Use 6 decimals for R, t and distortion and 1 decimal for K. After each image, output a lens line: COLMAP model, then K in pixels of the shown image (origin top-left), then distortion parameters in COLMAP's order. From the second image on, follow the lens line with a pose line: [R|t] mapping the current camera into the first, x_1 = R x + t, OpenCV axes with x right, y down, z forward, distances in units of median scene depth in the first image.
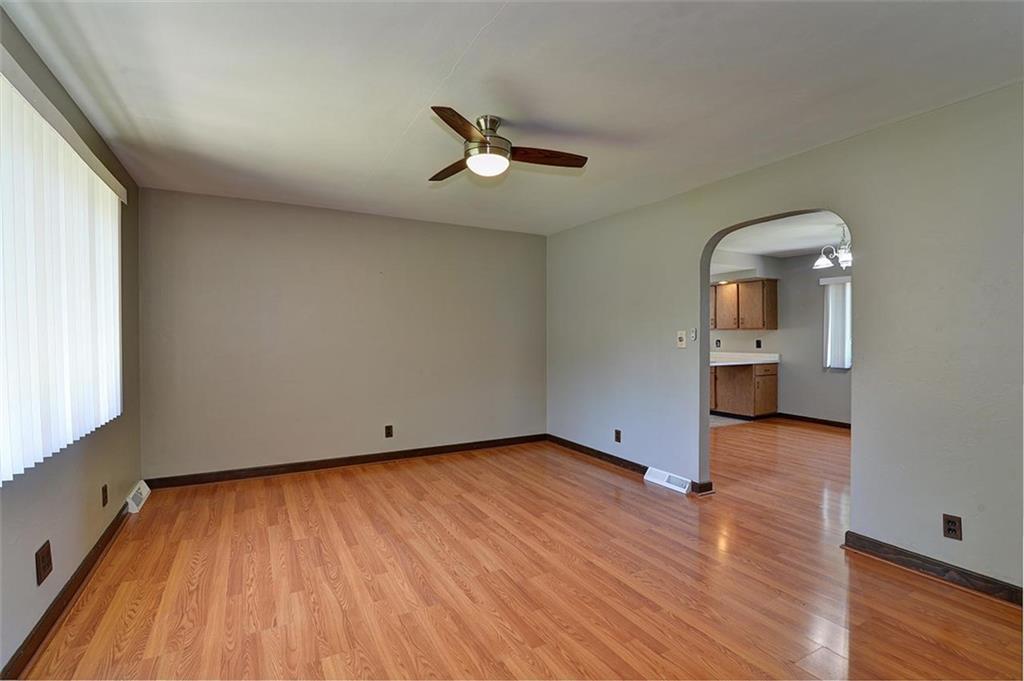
lens RADIAL K [[467.4, 0, 512.0], [0, 467.4, 340.5], [0, 0, 1]] dist [-0.020975, 0.000010]
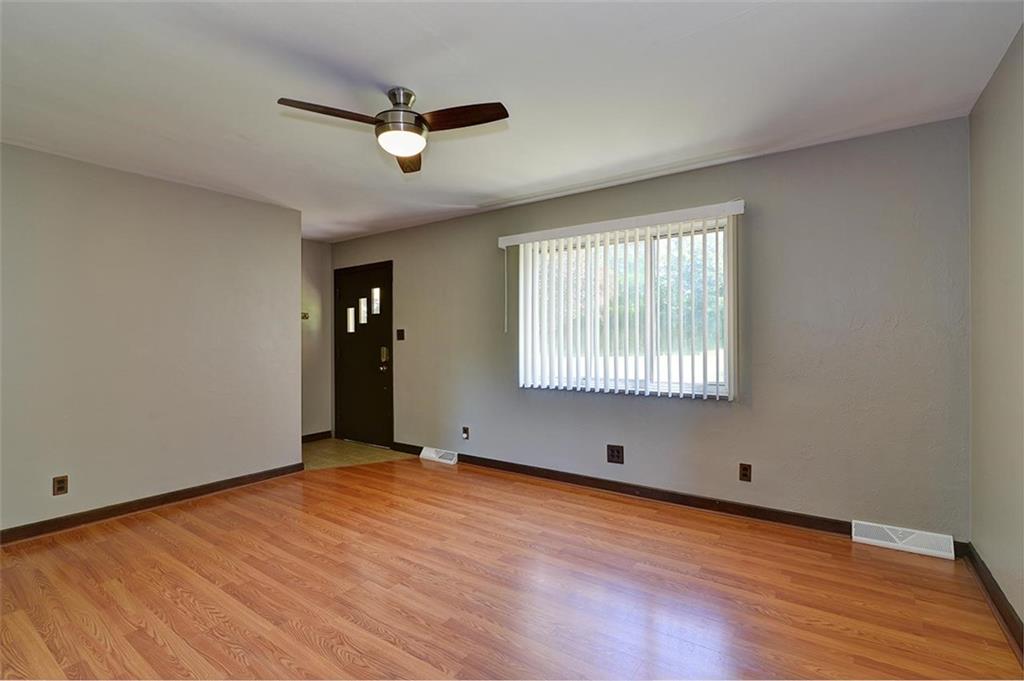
lens RADIAL K [[467.4, 0, 512.0], [0, 467.4, 340.5], [0, 0, 1]] dist [-0.020975, 0.000010]
pose [[-0.897827, 0.006981, -0.440292, 0.164051], [0.001406, 0.999915, 0.012988, -0.008735], [0.440345, 0.011042, -0.897761, 2.007733]]
